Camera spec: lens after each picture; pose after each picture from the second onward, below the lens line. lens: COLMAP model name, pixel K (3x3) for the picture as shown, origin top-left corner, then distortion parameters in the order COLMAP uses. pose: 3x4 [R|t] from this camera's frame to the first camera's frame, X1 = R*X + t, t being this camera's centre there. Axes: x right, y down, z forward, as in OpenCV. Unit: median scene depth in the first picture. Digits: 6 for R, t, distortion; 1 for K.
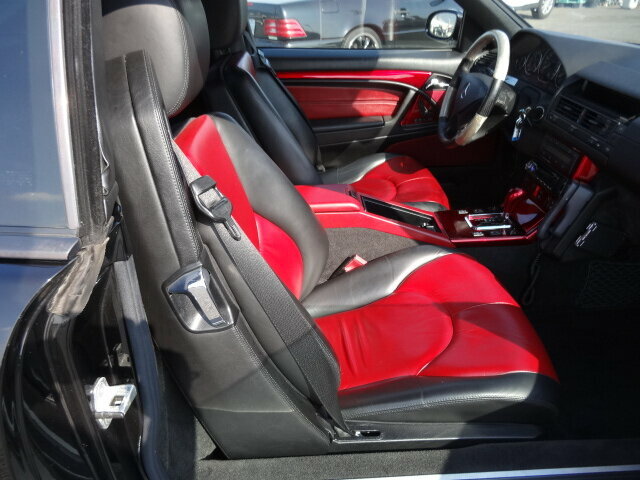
lens RADIAL K [[470.7, 0, 320.0], [0, 470.7, 240.0], [0, 0, 1]] dist [-0.002867, 0.004900]
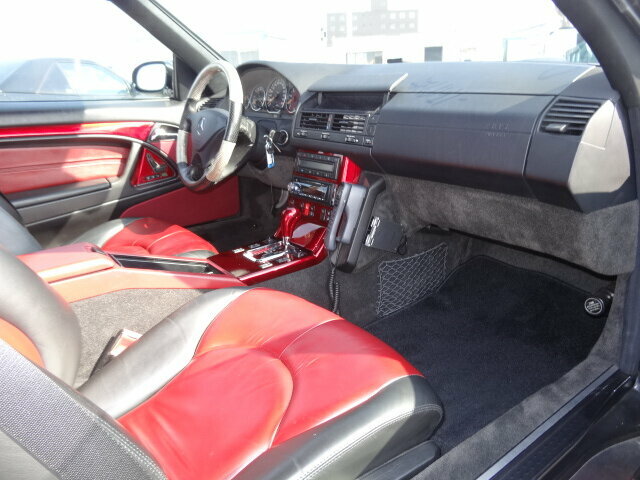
lens RADIAL K [[470.7, 0, 320.0], [0, 470.7, 240.0], [0, 0, 1]] dist [-0.002867, 0.004900]
pose [[0.821030, -0.188626, 0.538822, -0.034125], [0.297045, 0.947160, -0.121049, 0.071845], [-0.487518, 0.259439, 0.833677, 0.211793]]
